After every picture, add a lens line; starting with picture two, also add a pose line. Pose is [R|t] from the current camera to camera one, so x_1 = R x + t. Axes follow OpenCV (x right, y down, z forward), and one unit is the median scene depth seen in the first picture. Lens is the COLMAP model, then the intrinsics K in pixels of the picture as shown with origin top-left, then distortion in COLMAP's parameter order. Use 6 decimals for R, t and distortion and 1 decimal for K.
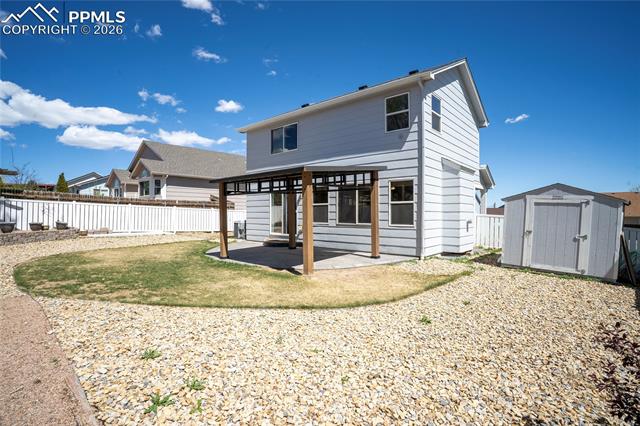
lens RADIAL K [[315.0, 0, 320.0], [0, 315.0, 213.0], [0, 0, 1]] dist [-0.064750, 0.023376]
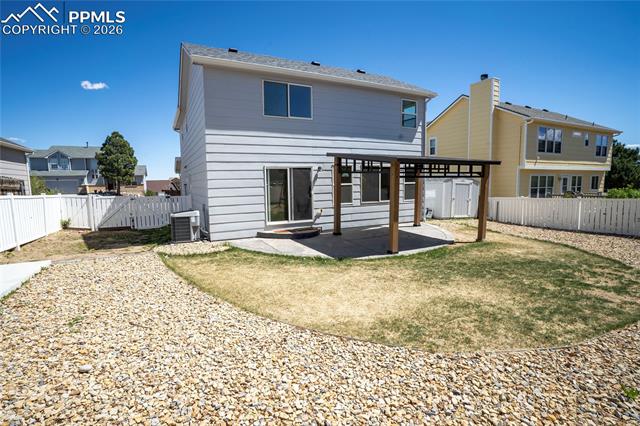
lens RADIAL K [[315.0, 0, 320.0], [0, 315.0, 213.0], [0, 0, 1]] dist [-0.064750, 0.023376]
pose [[0.362107, -0.097520, 0.927021, -0.995820], [0.017036, 0.995039, 0.098021, -0.038542], [-0.931981, -0.019701, 0.361972, 0.762652]]
